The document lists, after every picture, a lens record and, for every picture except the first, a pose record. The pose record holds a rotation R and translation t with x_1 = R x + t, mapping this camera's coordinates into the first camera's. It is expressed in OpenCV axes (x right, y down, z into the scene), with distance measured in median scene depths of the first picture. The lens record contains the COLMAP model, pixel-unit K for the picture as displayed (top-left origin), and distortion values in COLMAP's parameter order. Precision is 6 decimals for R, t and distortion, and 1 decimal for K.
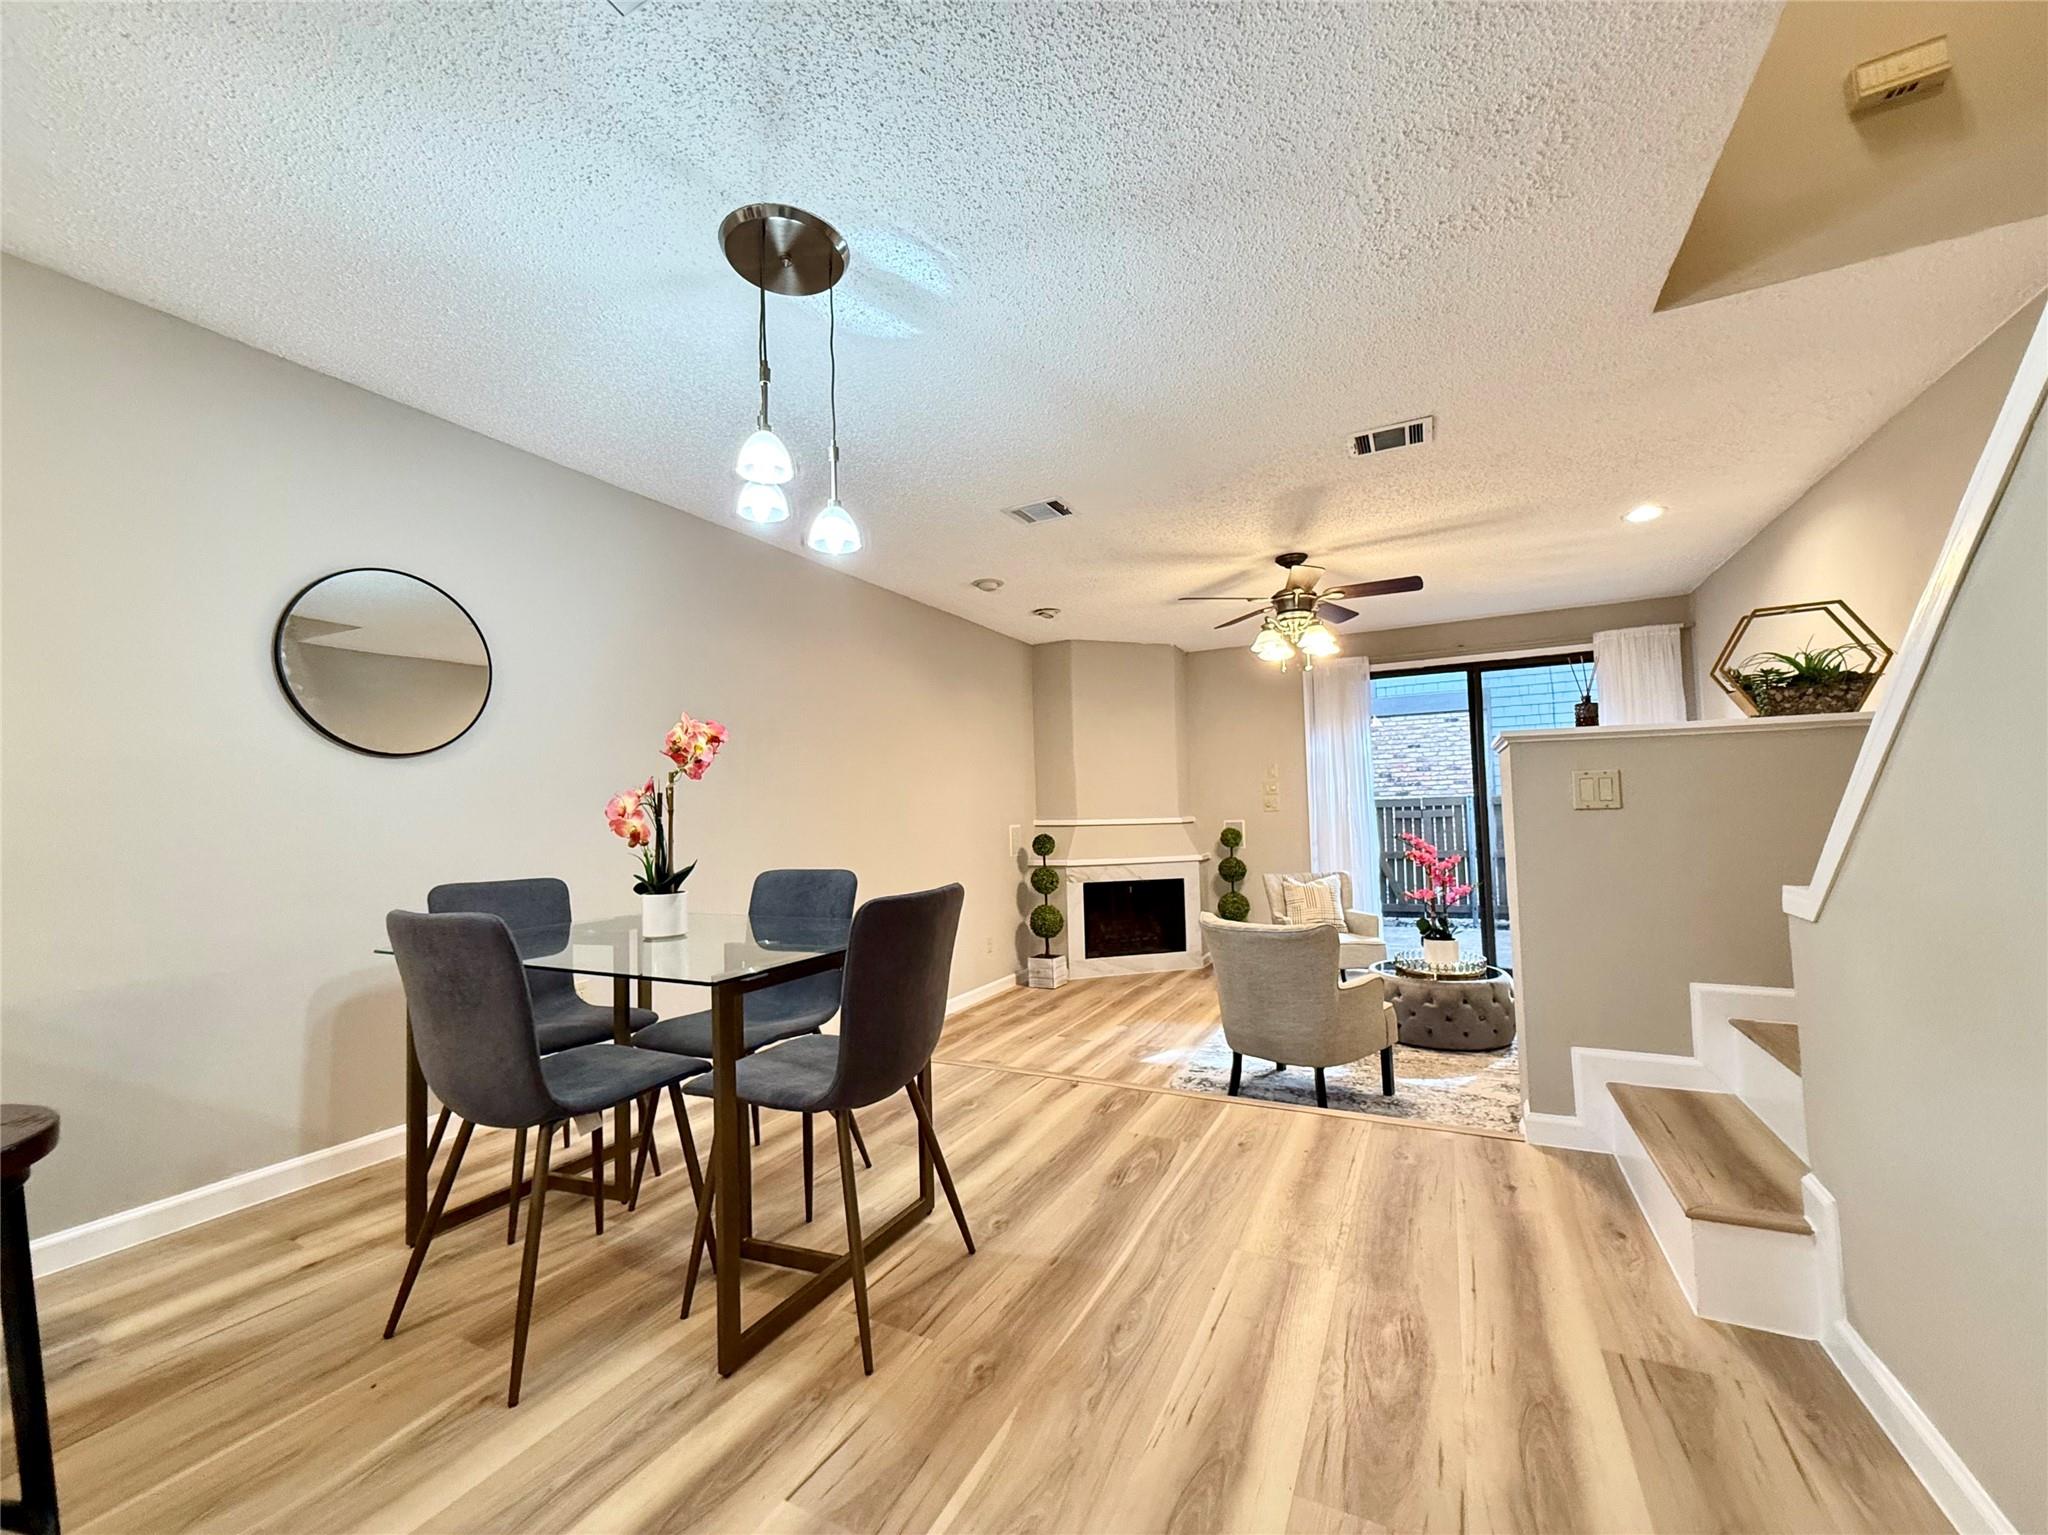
lens RADIAL K [[824.1, 0, 1019.6], [0, 824.1, 768.5], [0, 0, 1]] dist [-0.001658, -0.000293]
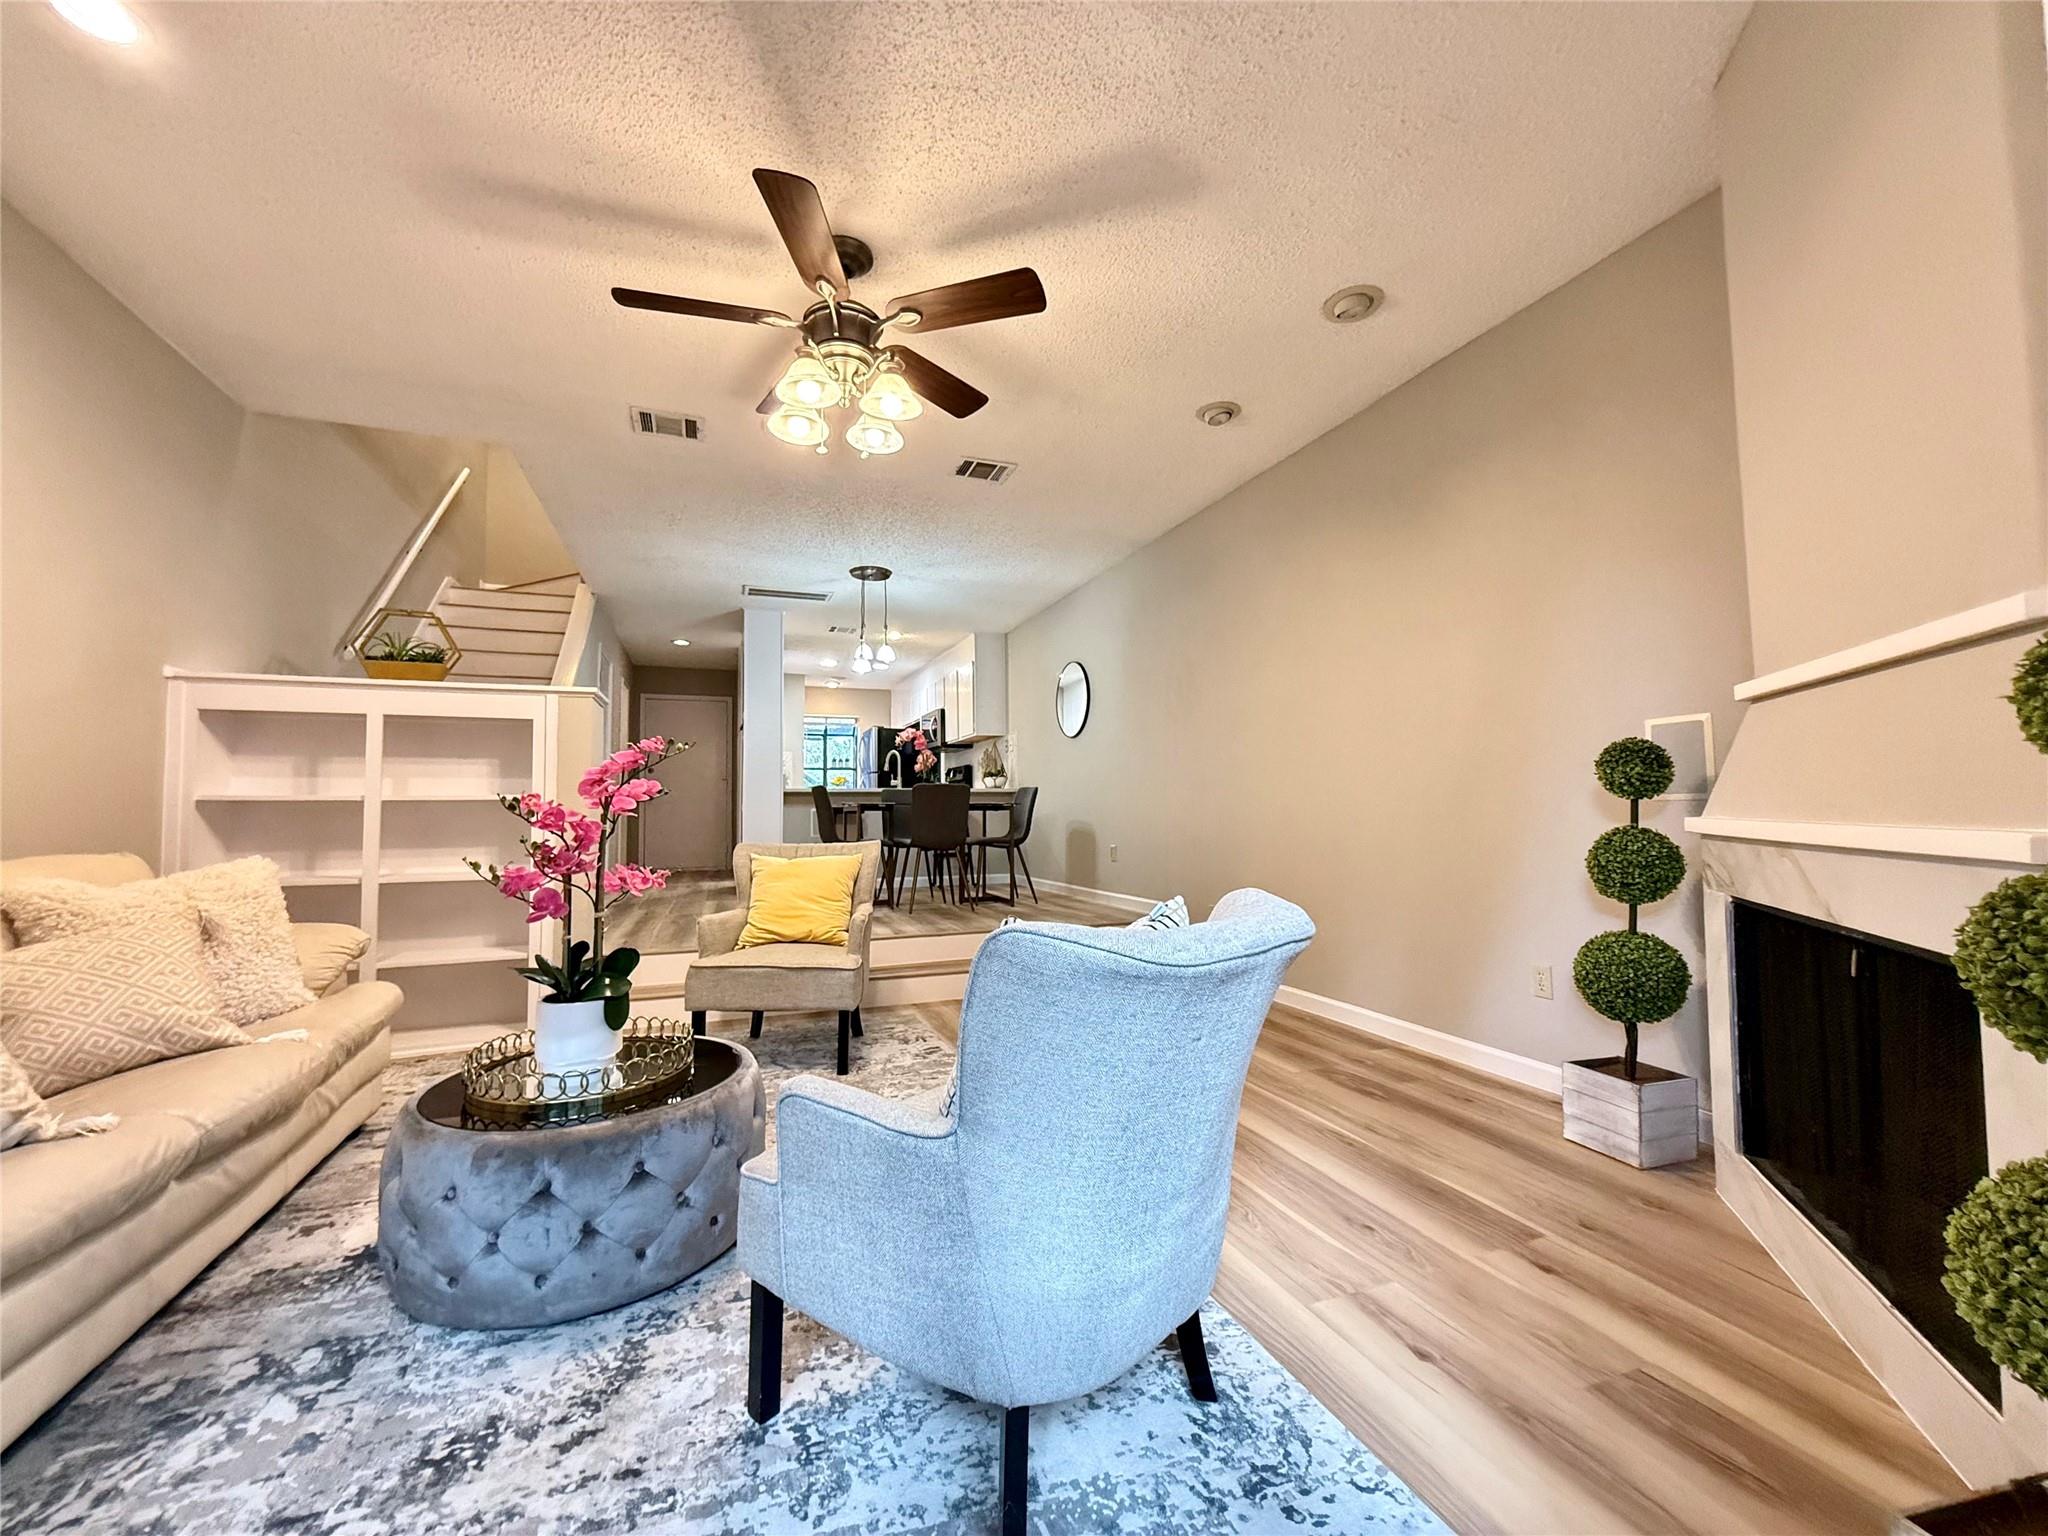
lens RADIAL K [[824.1, 0, 1028.6], [0, 824.1, 767.3], [0, 0, 1]] dist [-0.001658, -0.000293]
pose [[-0.668510, -0.007832, -0.743662, 0.526325], [0.069223, 0.994948, -0.072706, 0.110312], [0.740475, -0.100083, -0.664590, 1.143267]]
